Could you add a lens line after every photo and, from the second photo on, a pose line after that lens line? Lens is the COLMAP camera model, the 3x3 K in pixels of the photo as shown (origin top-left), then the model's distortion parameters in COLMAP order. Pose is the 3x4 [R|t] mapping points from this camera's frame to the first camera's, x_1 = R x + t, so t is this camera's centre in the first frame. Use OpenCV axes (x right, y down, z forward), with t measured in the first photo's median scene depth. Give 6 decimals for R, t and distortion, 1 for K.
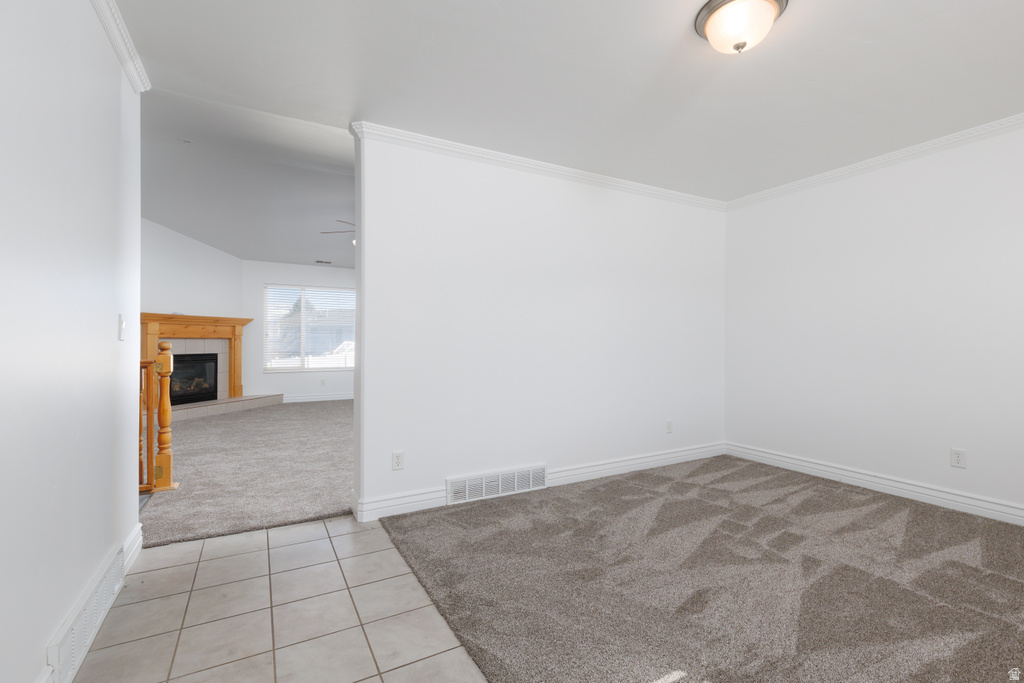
lens RADIAL K [[458.9, 0, 512.1], [0, 458.9, 340.3], [0, 0, 1]] dist [0.004679, -0.000830]
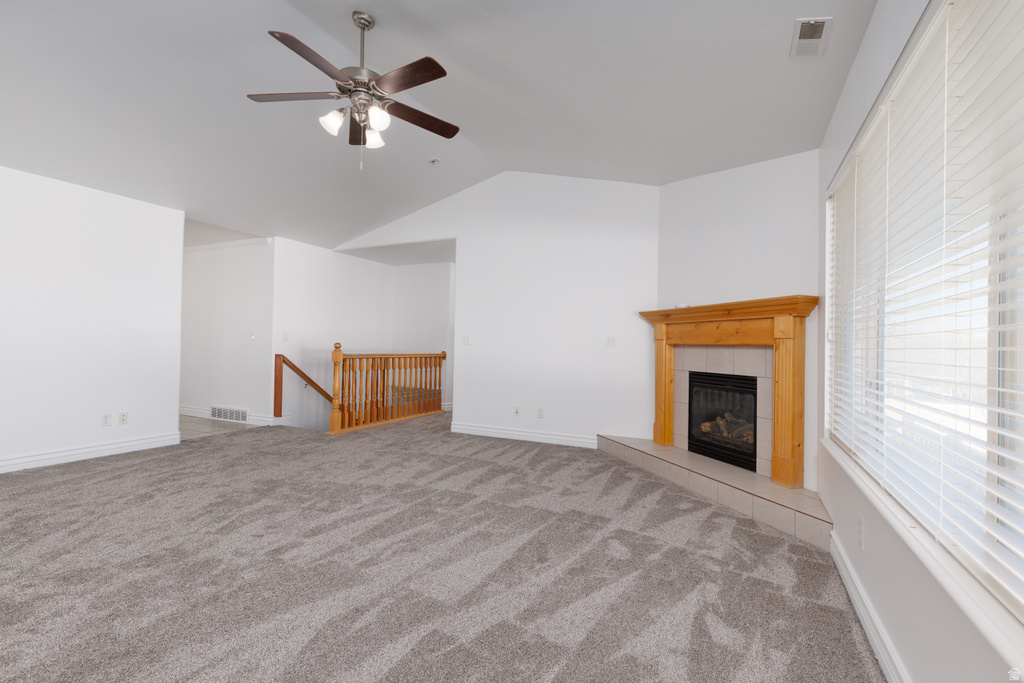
lens RADIAL K [[458.9, 0, 513.4], [0, 458.9, 340.8], [0, 0, 1]] dist [0.004679, -0.000830]
pose [[-0.819195, -0.021367, -0.573117, -0.155725], [-0.017575, 0.999772, -0.012154, 0.000985], [0.573246, 0.000116, -0.819384, 1.261421]]
